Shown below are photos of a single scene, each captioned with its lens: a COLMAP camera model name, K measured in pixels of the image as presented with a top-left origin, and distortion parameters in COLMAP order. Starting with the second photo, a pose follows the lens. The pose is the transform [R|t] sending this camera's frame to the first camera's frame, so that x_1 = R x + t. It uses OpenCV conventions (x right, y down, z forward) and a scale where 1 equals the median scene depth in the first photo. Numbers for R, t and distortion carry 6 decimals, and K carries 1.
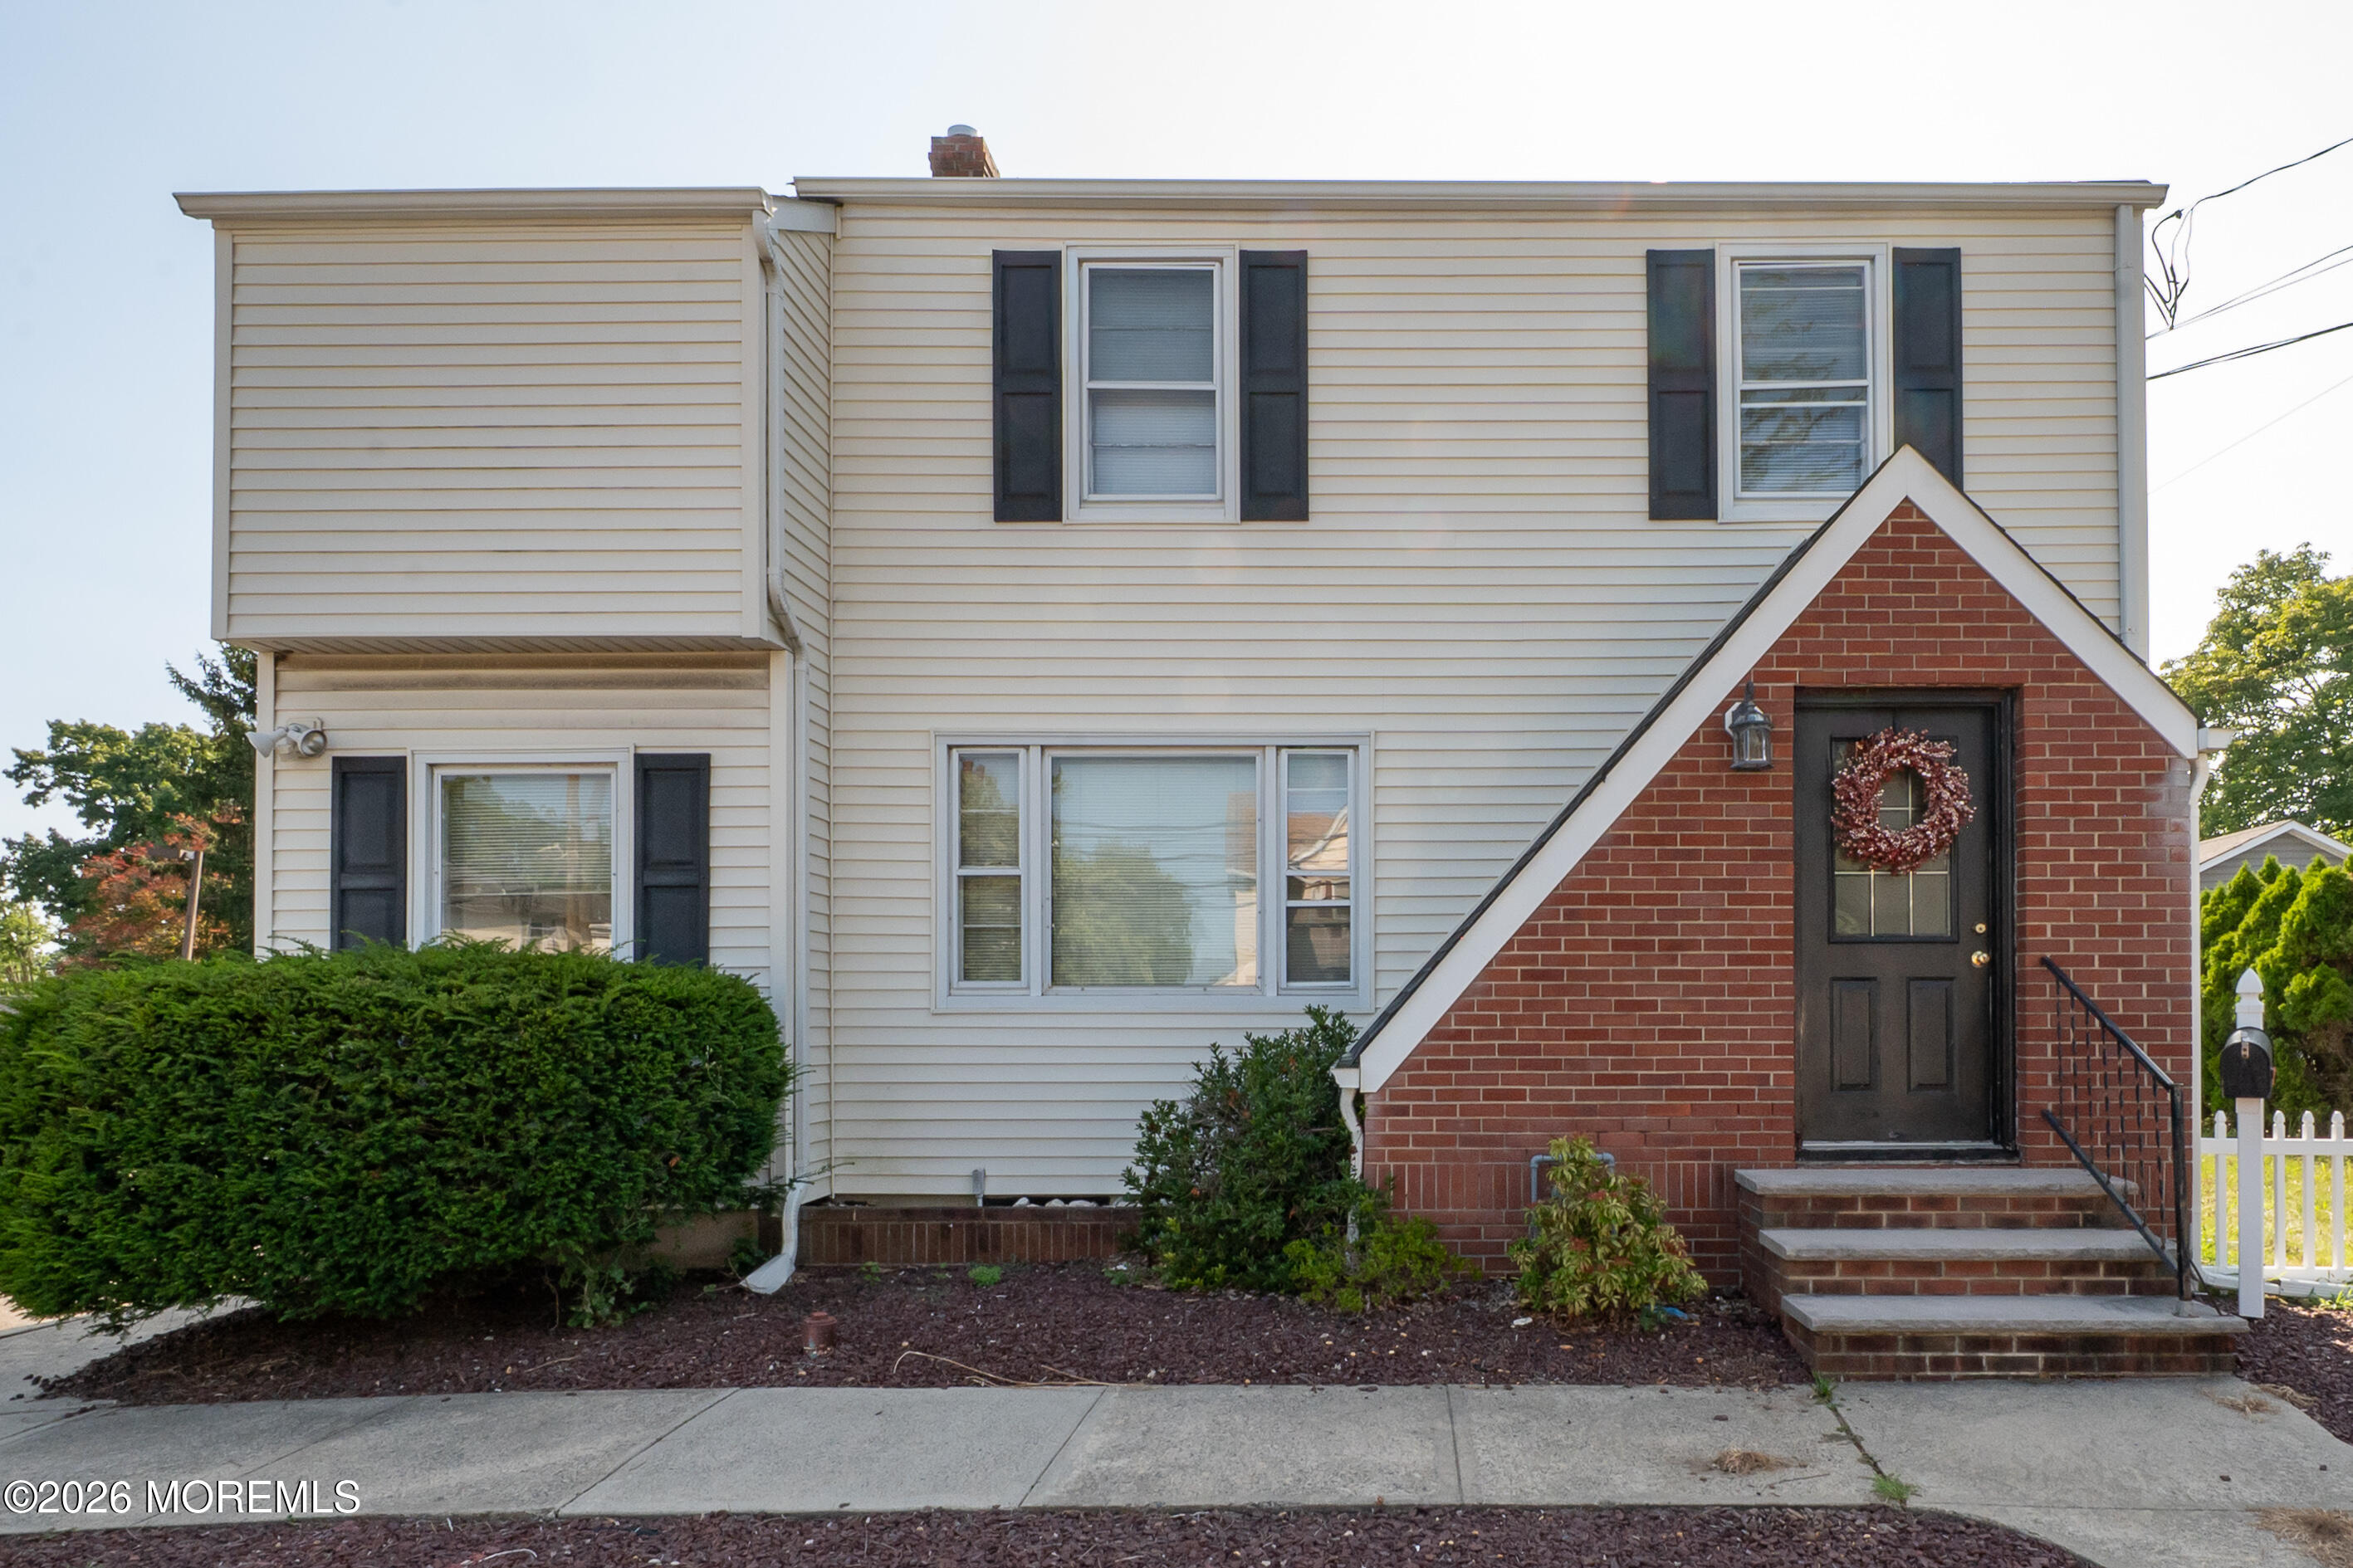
lens RADIAL K [[1626.6, 0, 1448.8], [0, 1626.6, 1019.9], [0, 0, 1]] dist [0.011347, -0.014976]
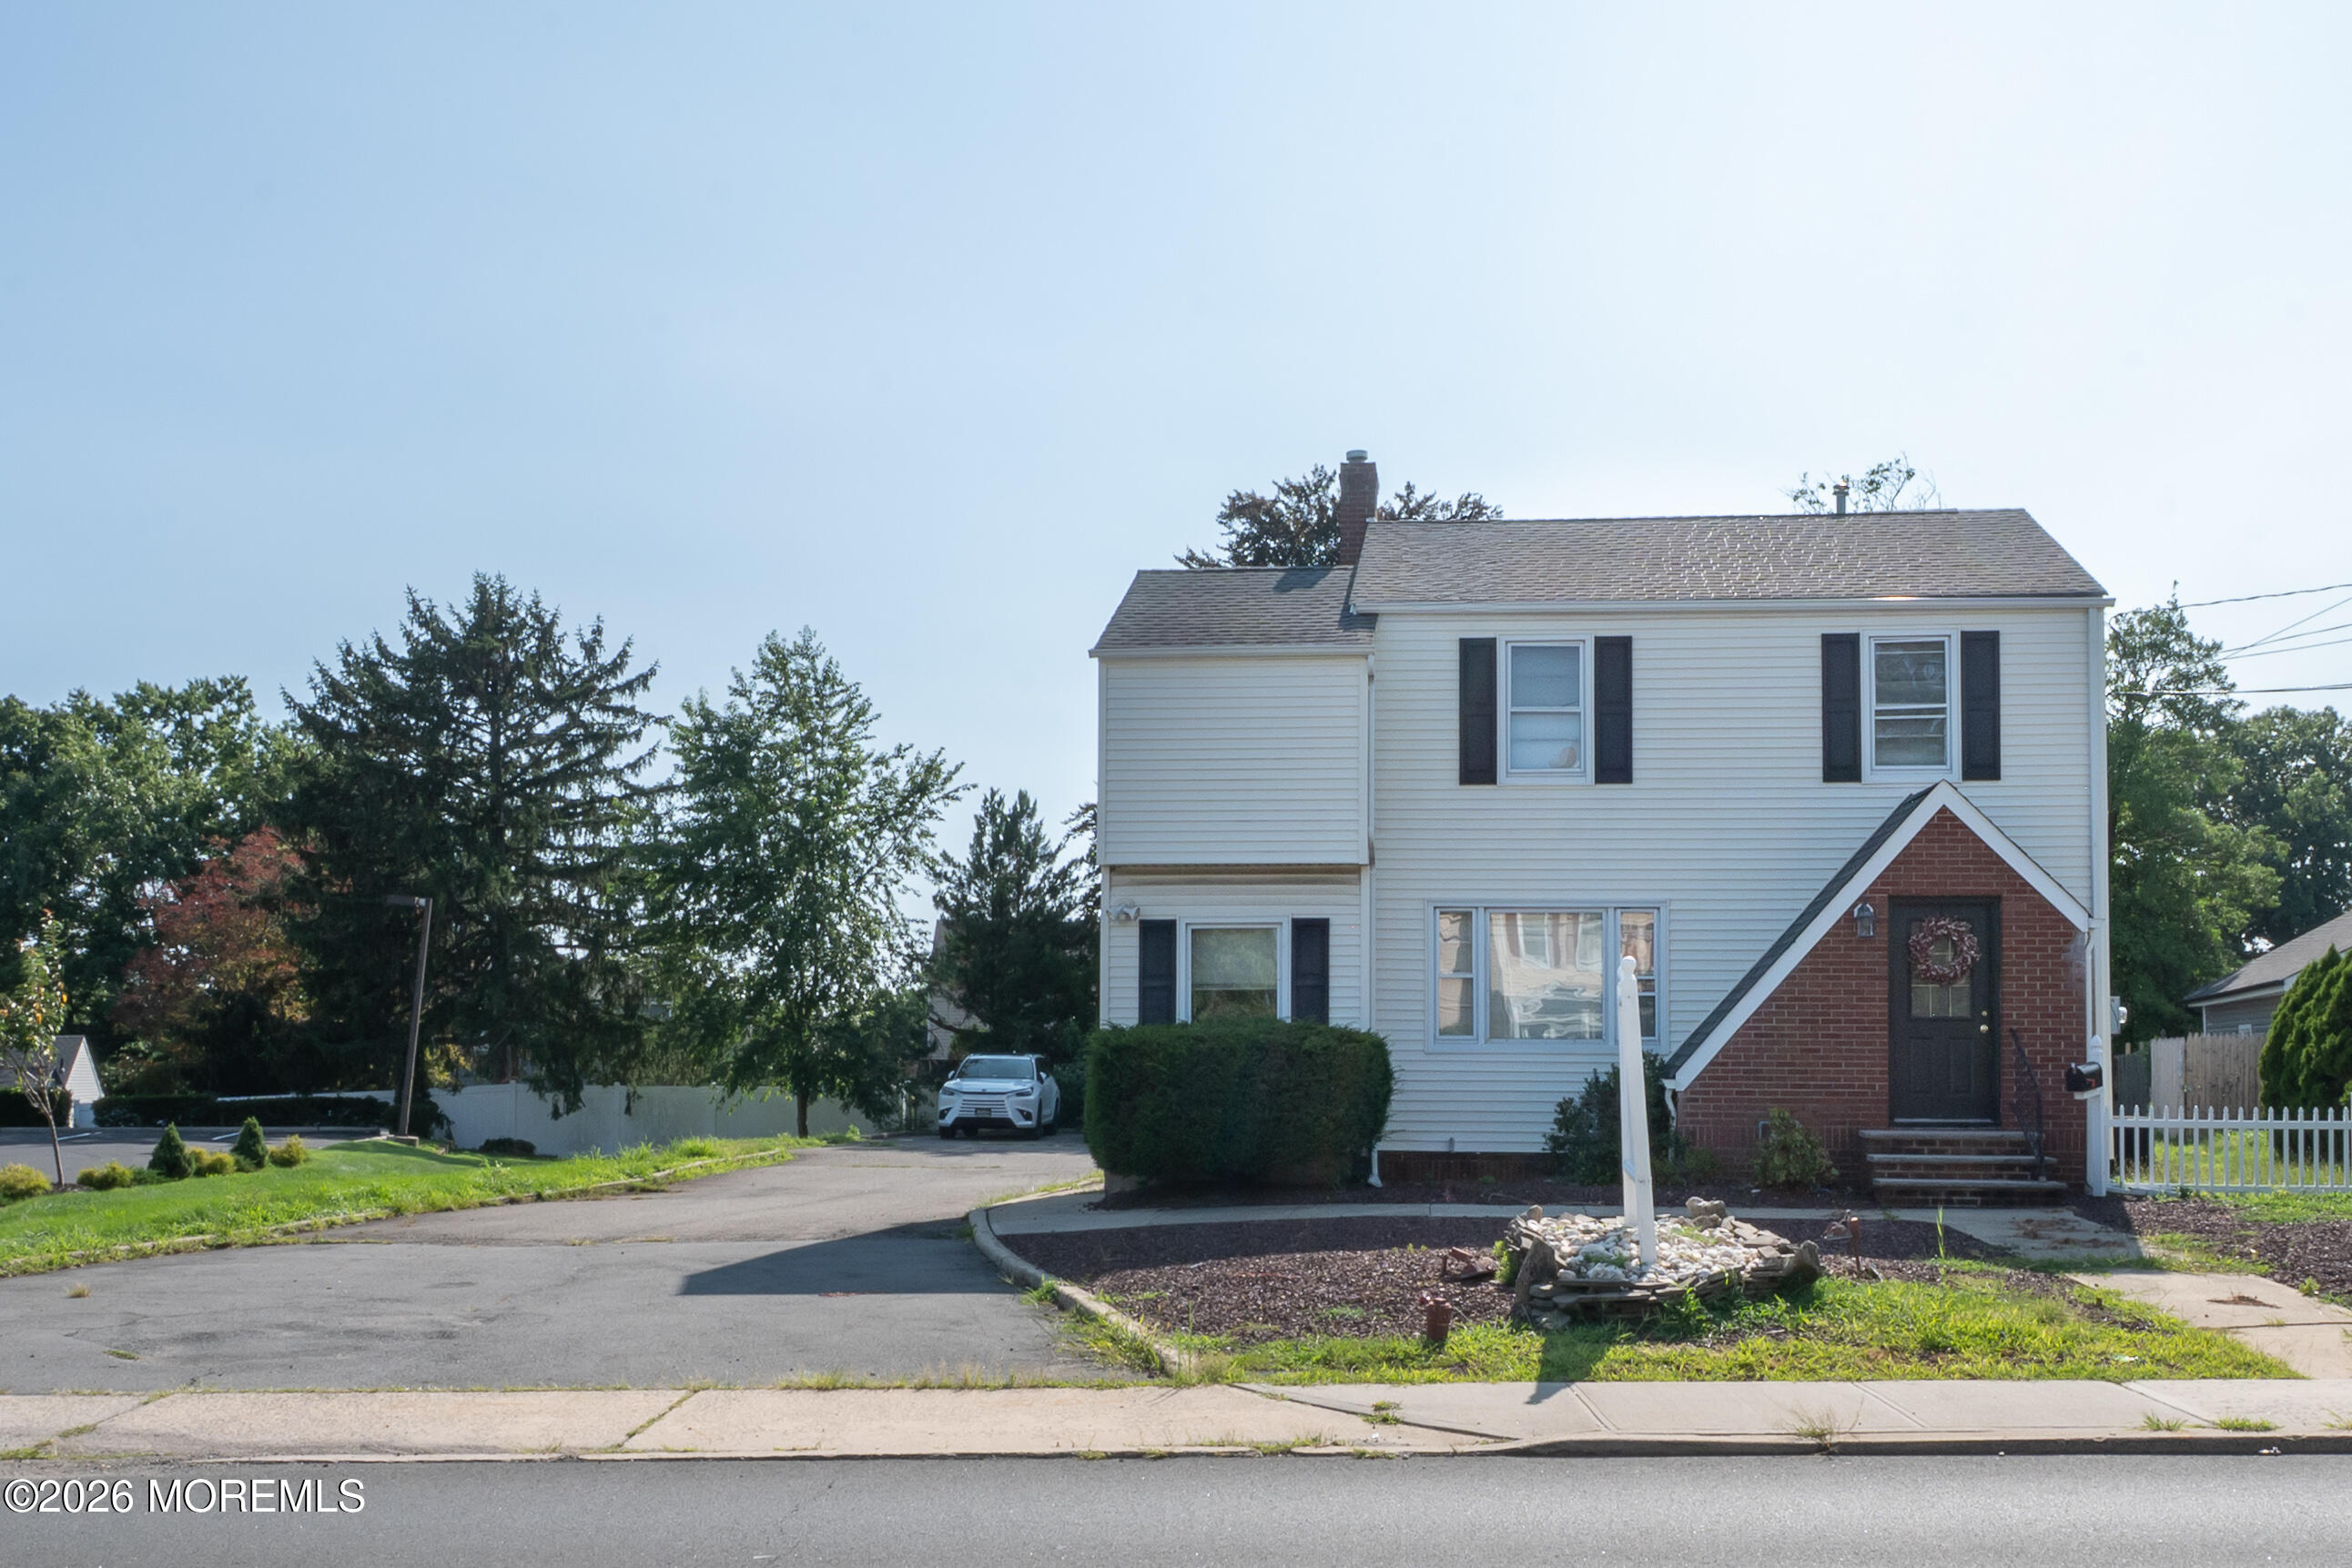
lens RADIAL K [[3102.6, 0, 1164.2], [0, 3102.6, 986.9], [0, 0, 1]] dist [-0.026841, 0.000000]
pose [[0.992340, 0.004793, -0.123441, -0.197800], [-0.009073, 0.999376, -0.034129, 0.048453], [0.123200, 0.034987, 0.991765, -2.785943]]
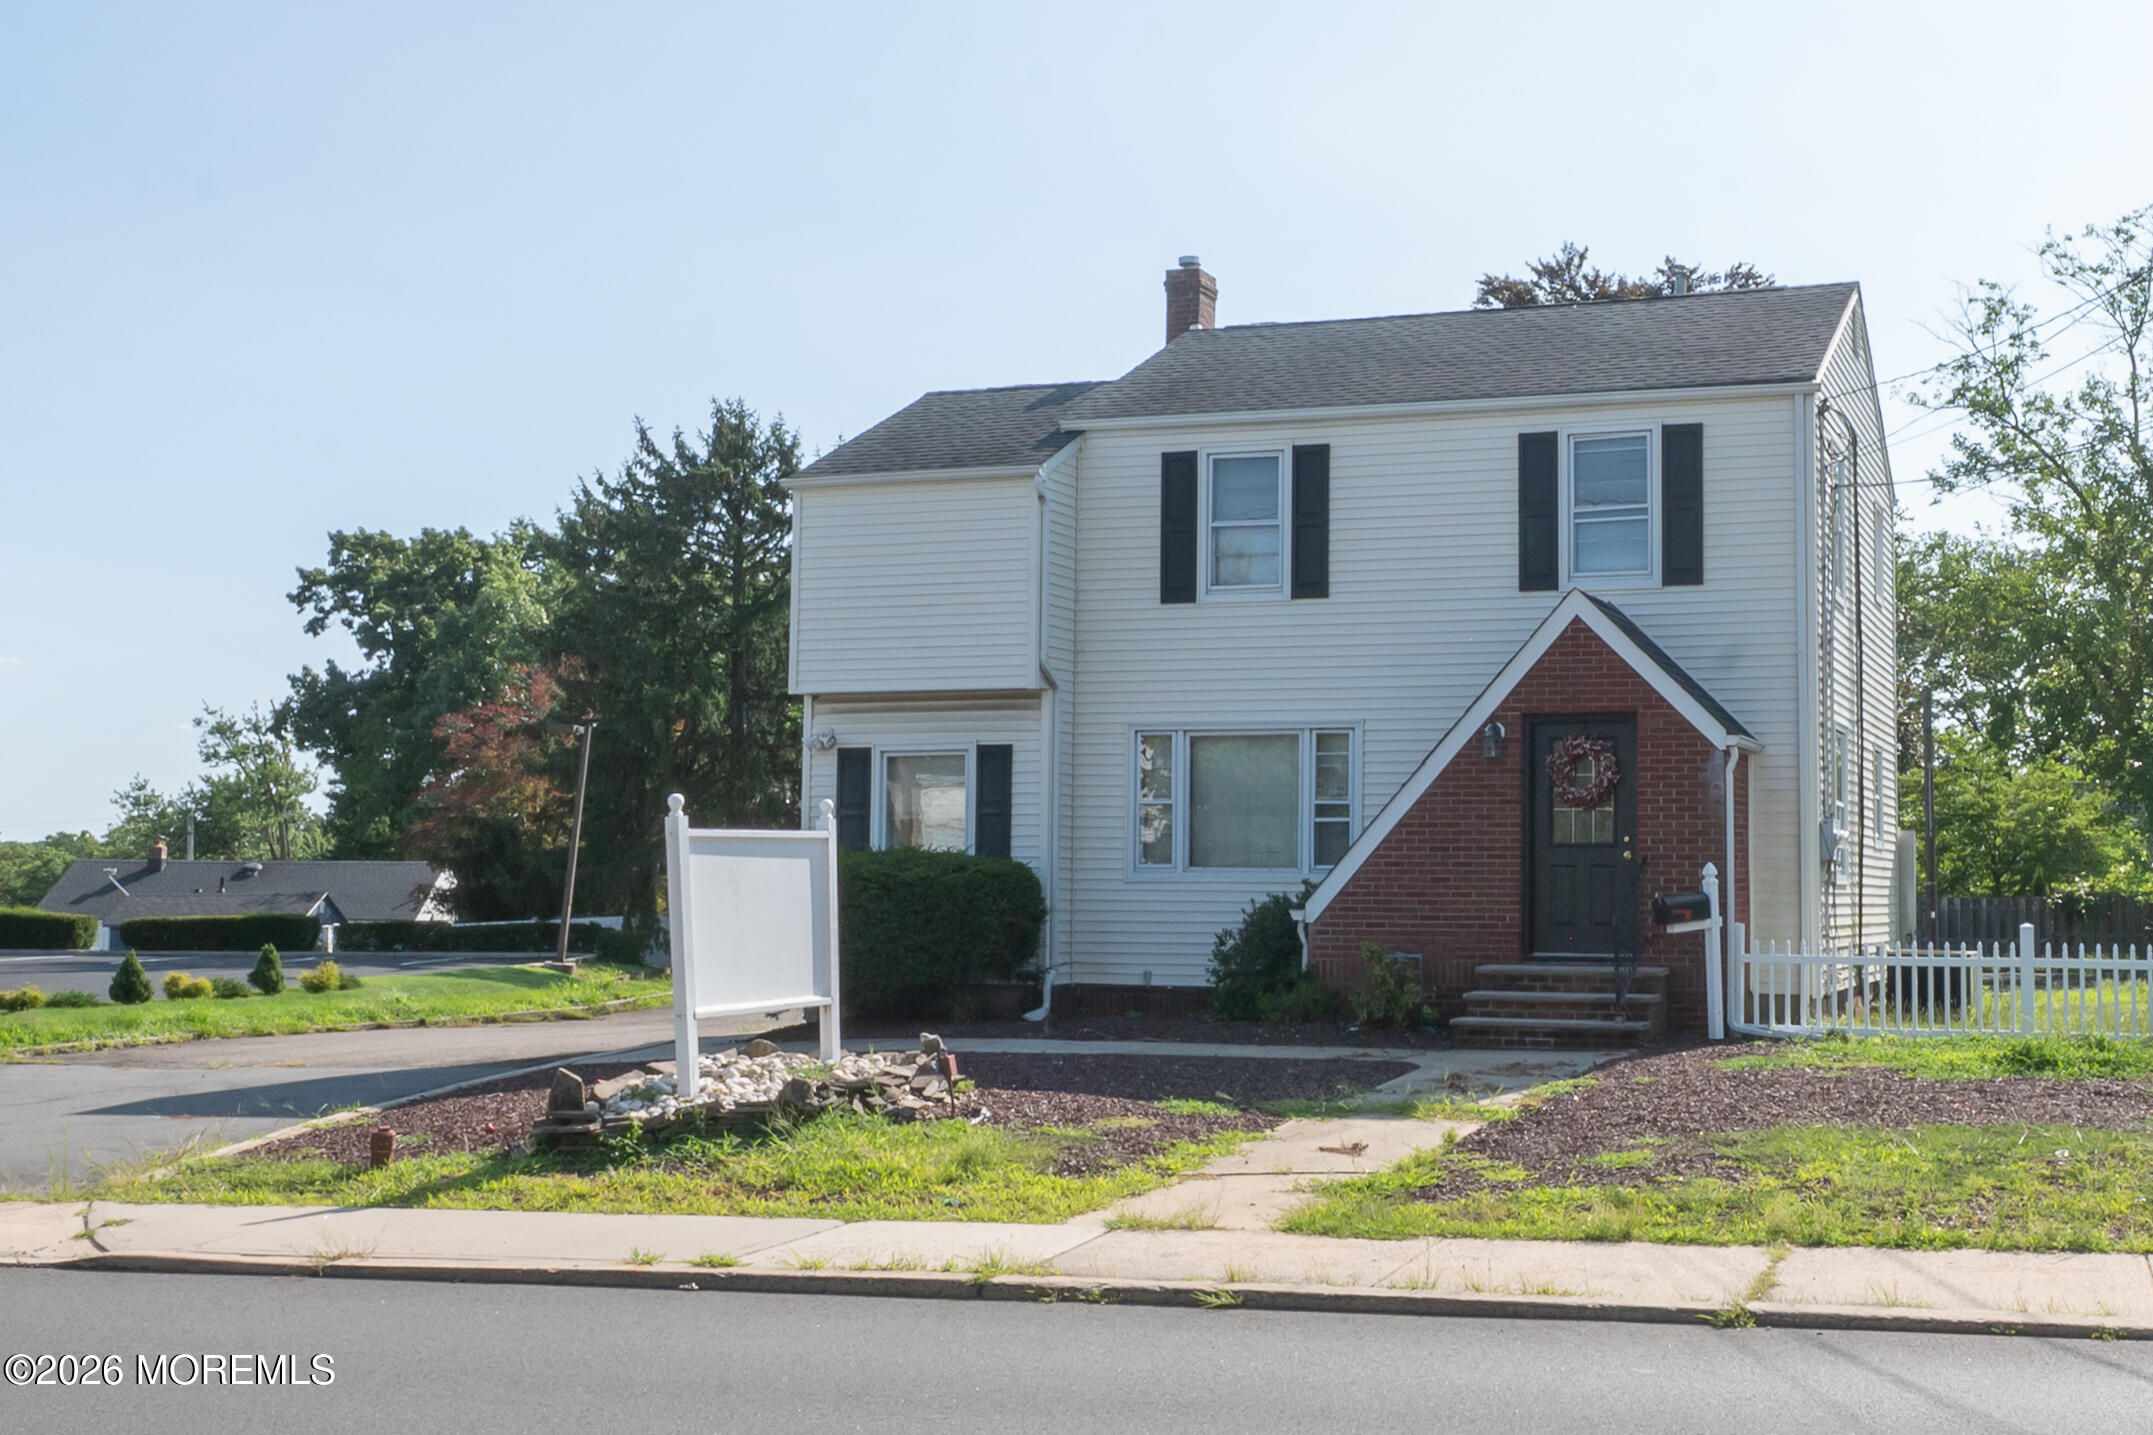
lens RADIAL K [[3383.8, 0, 1097.4], [0, 3383.8, 720.0], [0, 0, 1]] dist [-0.011555, 0.000000]
pose [[0.914309, -0.013247, -0.404800, 1.277359], [-0.009693, 0.998463, -0.054568, 0.023420], [0.404901, 0.053816, 0.912775, -2.651685]]
